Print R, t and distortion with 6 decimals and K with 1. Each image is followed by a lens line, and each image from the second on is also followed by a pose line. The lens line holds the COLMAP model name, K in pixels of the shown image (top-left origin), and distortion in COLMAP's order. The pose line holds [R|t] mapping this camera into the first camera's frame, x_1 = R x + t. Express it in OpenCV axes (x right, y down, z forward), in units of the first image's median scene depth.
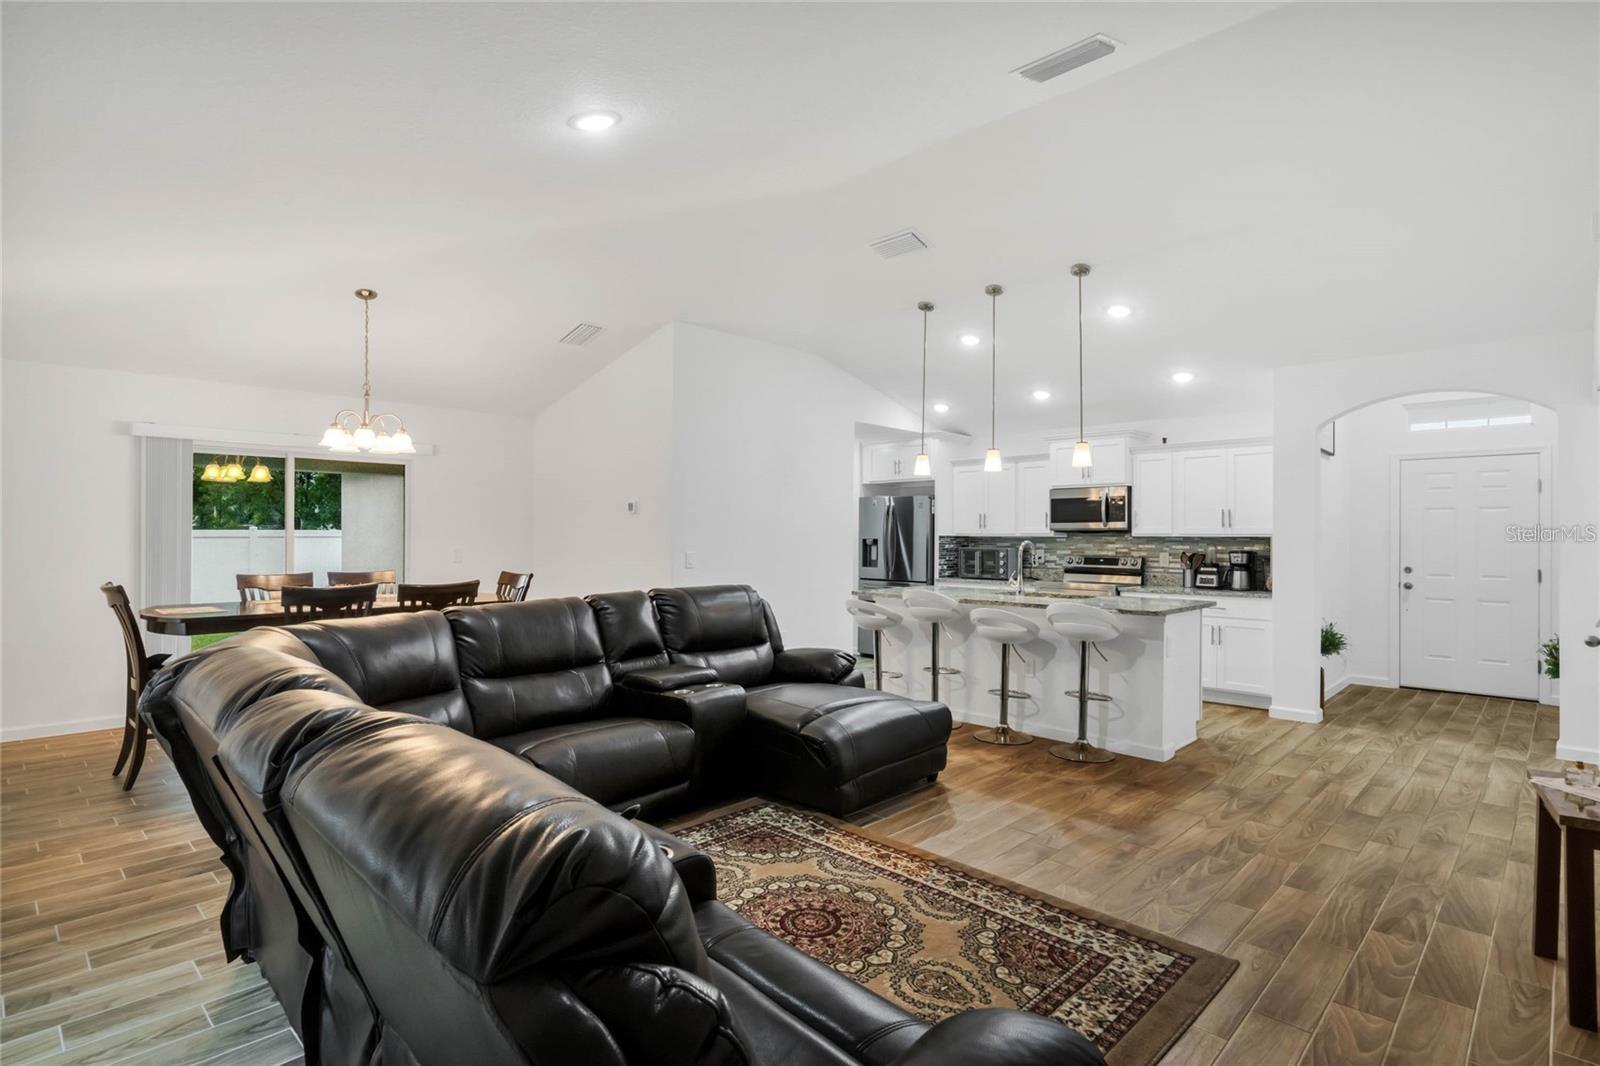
lens RADIAL K [[777.1, 0, 800.0], [0, 777.1, 533.0], [0, 0, 1]] dist [-0.000227, -0.000024]
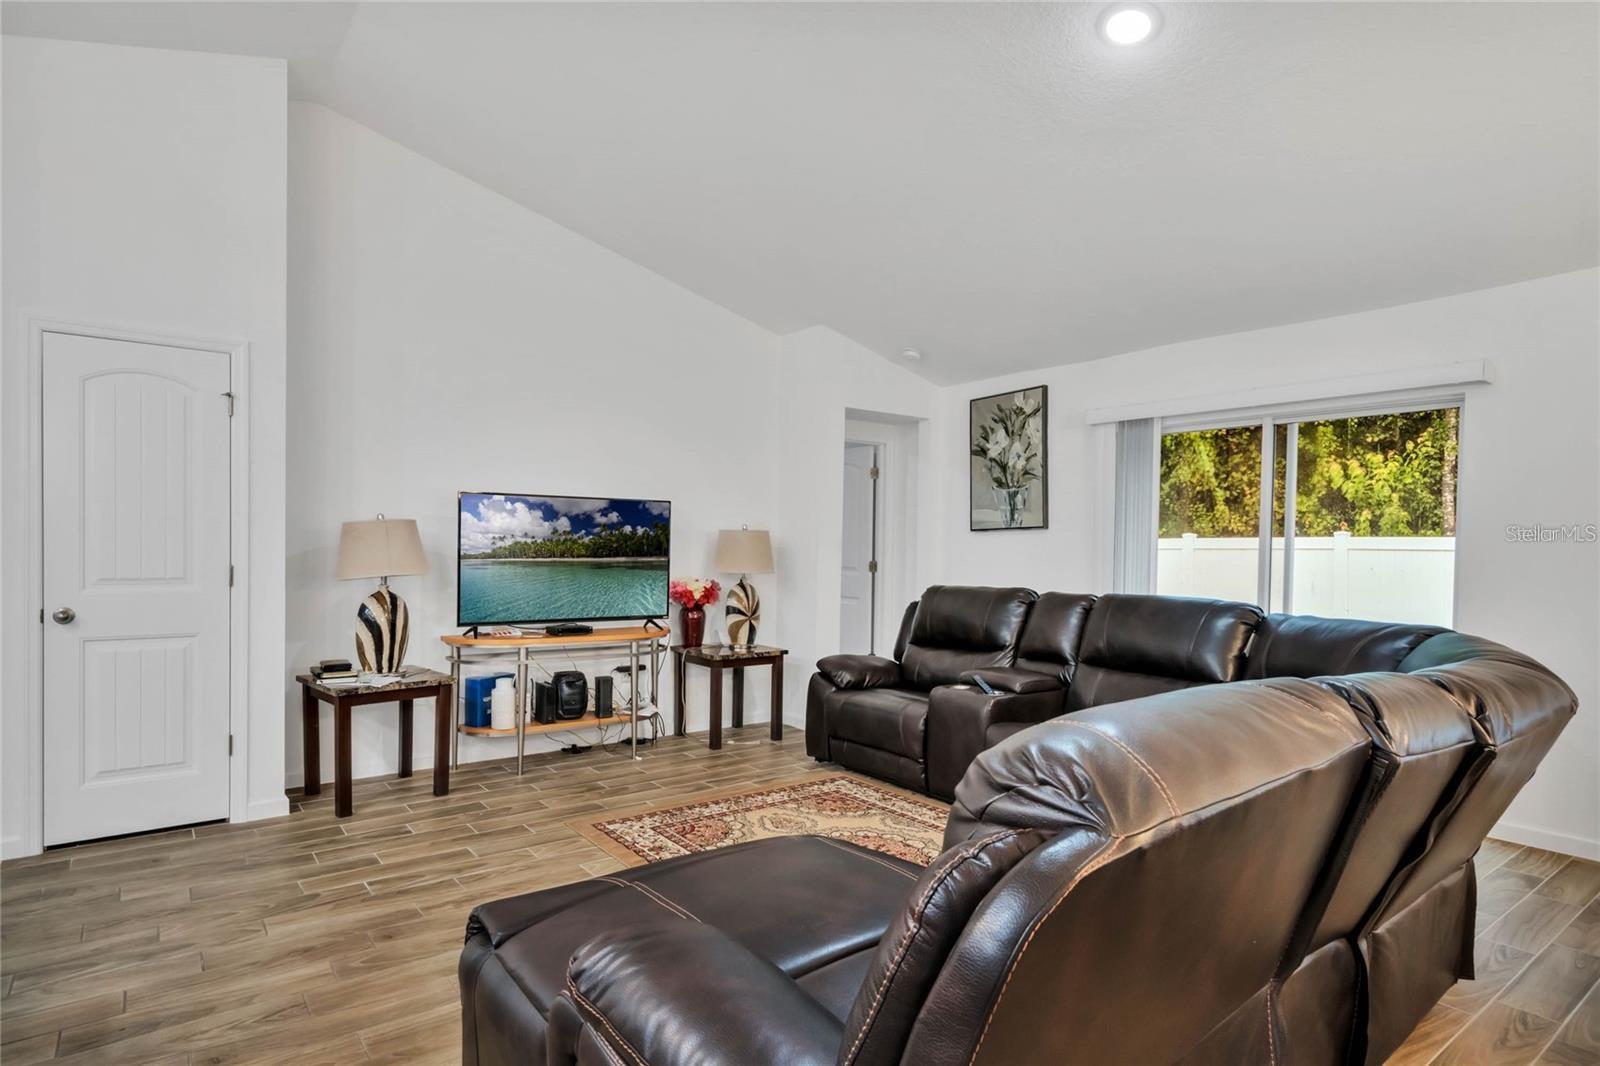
lens RADIAL K [[777.1, 0, 800.0], [0, 777.1, 533.0], [0, 0, 1]] dist [-0.000227, -0.000024]
pose [[-0.982503, -0.017388, 0.185432, -0.086623], [-0.018601, 0.999815, -0.004807, 0.020037], [-0.185314, -0.008172, -0.982645, 1.857266]]
